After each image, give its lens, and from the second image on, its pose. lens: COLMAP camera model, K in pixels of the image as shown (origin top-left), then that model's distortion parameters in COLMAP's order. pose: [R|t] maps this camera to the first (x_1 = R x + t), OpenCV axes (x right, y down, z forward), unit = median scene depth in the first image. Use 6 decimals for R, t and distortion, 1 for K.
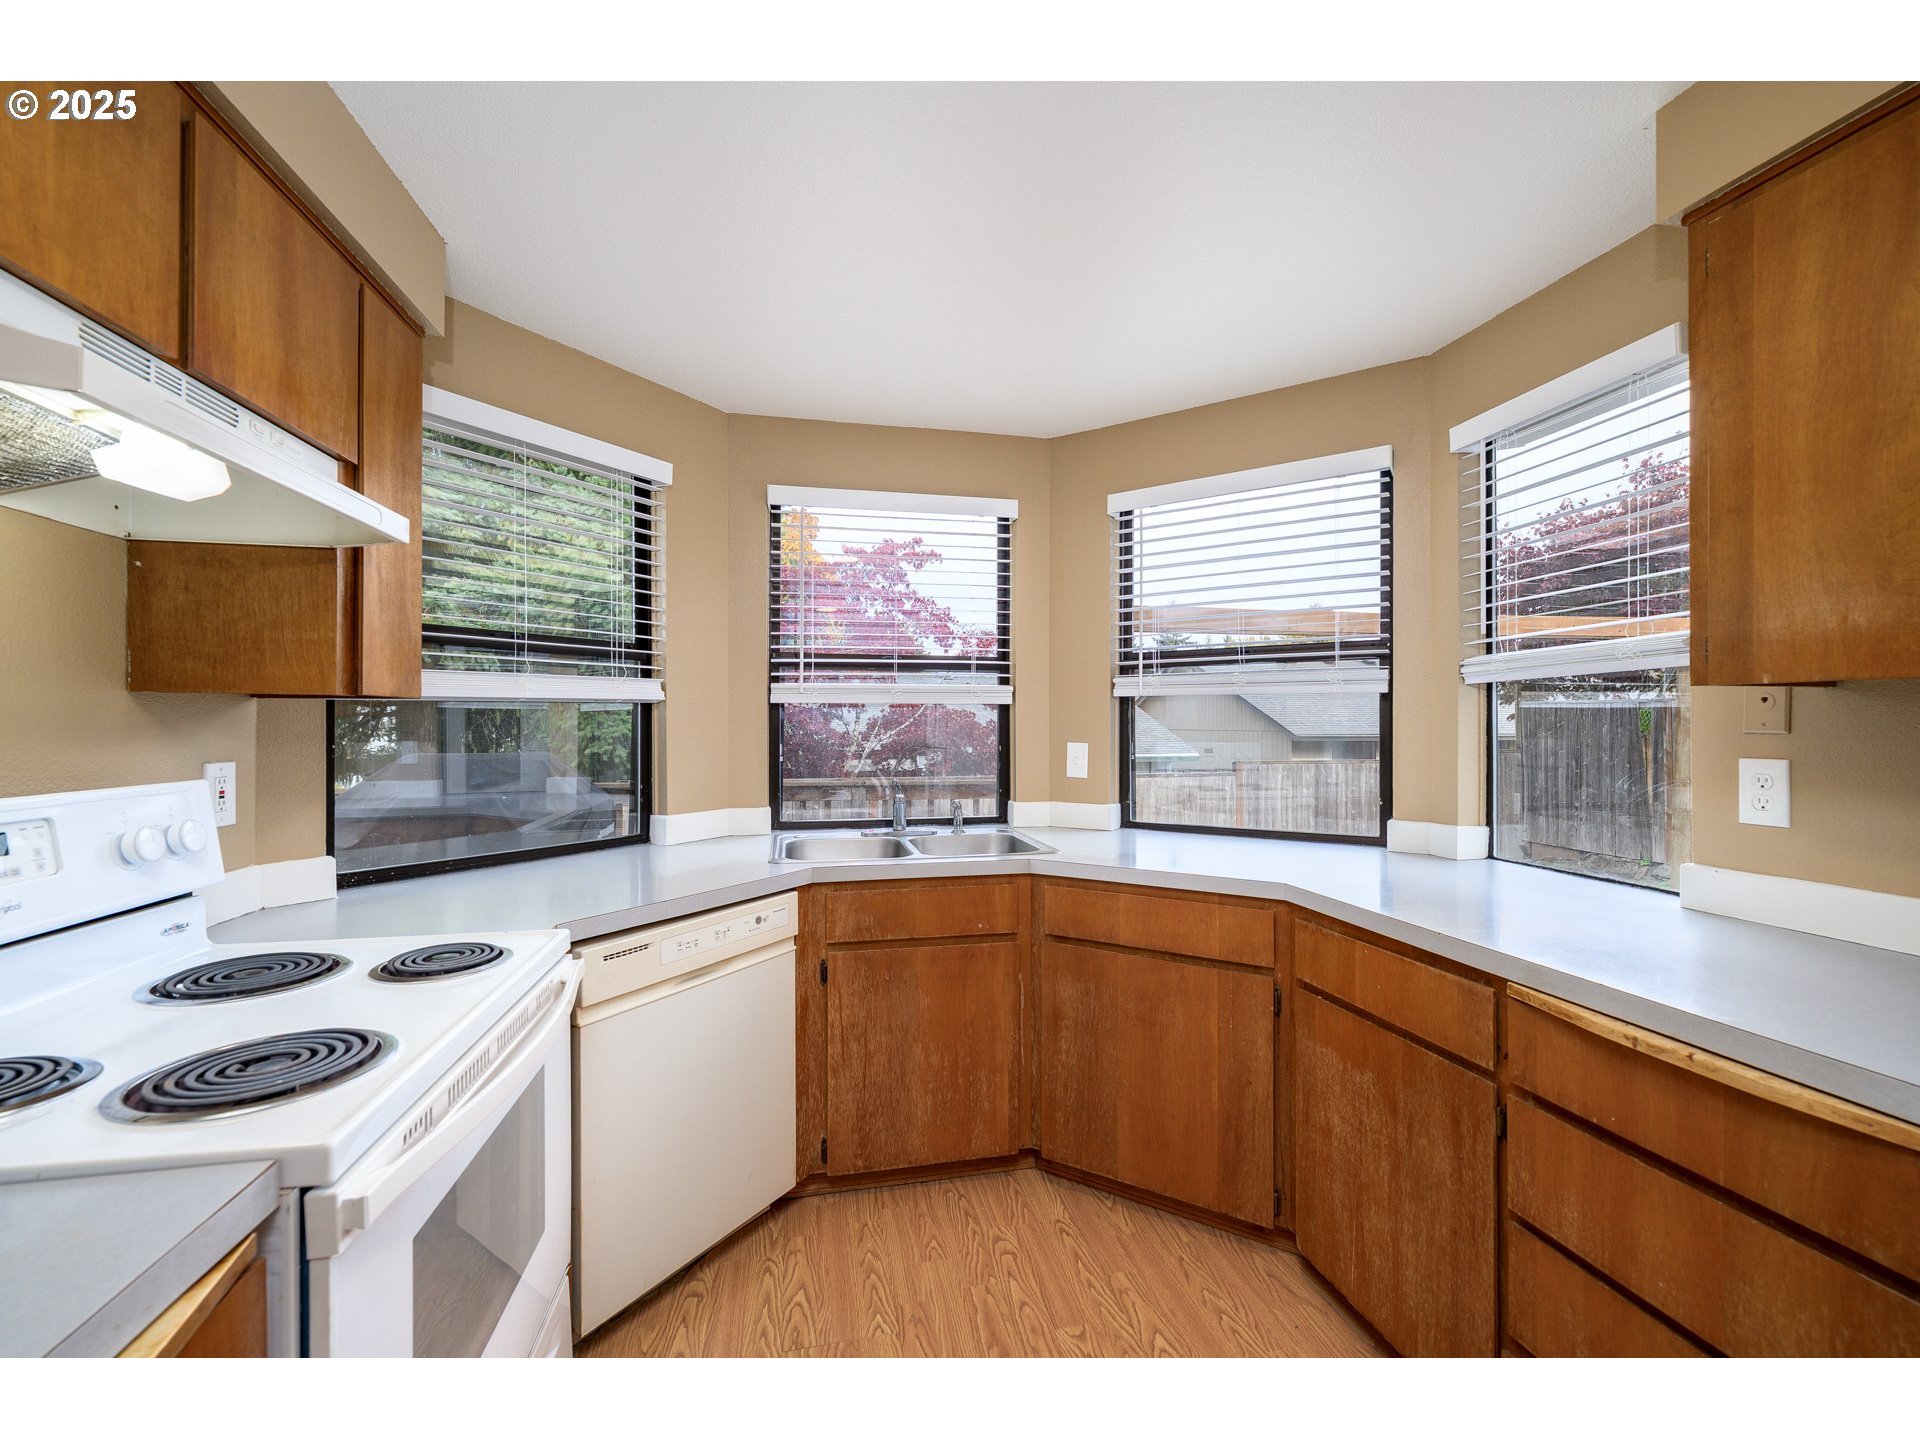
lens RADIAL K [[793.5, 0, 957.3], [0, 793.5, 721.9], [0, 0, 1]] dist [-0.001493, 0.000437]
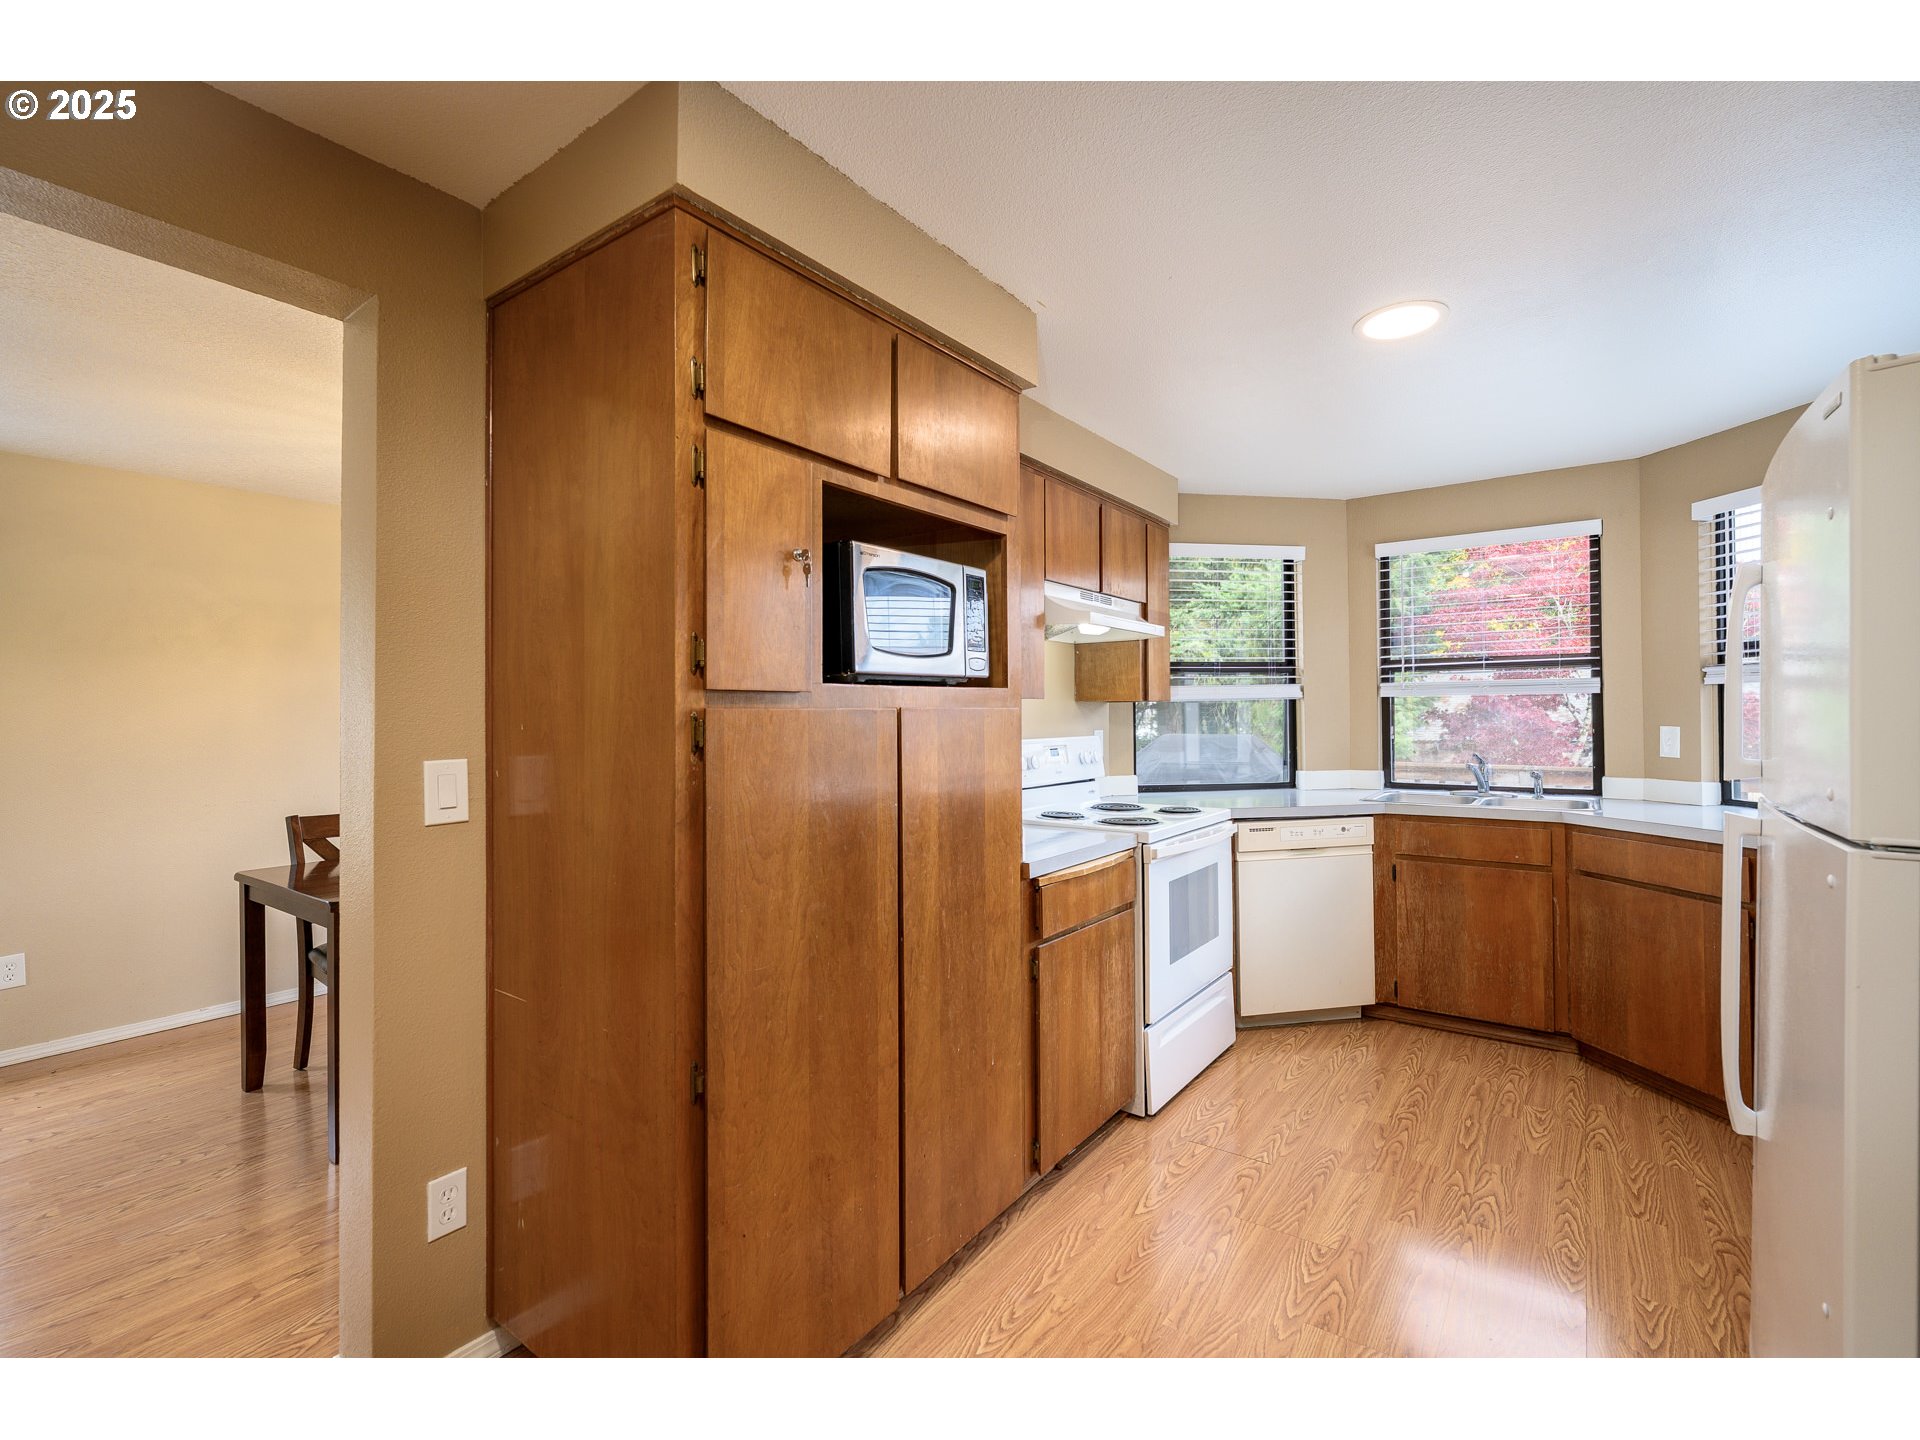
lens RADIAL K [[870.9, 0, 960.0], [0, 870.9, 713.6], [0, 0, 1]] dist [-0.000976, -0.000143]
pose [[0.670663, -0.006328, -0.741735, 0.515546], [0.009793, 0.999952, 0.000324, -0.002869], [0.741698, -0.007481, 0.670692, -0.749914]]
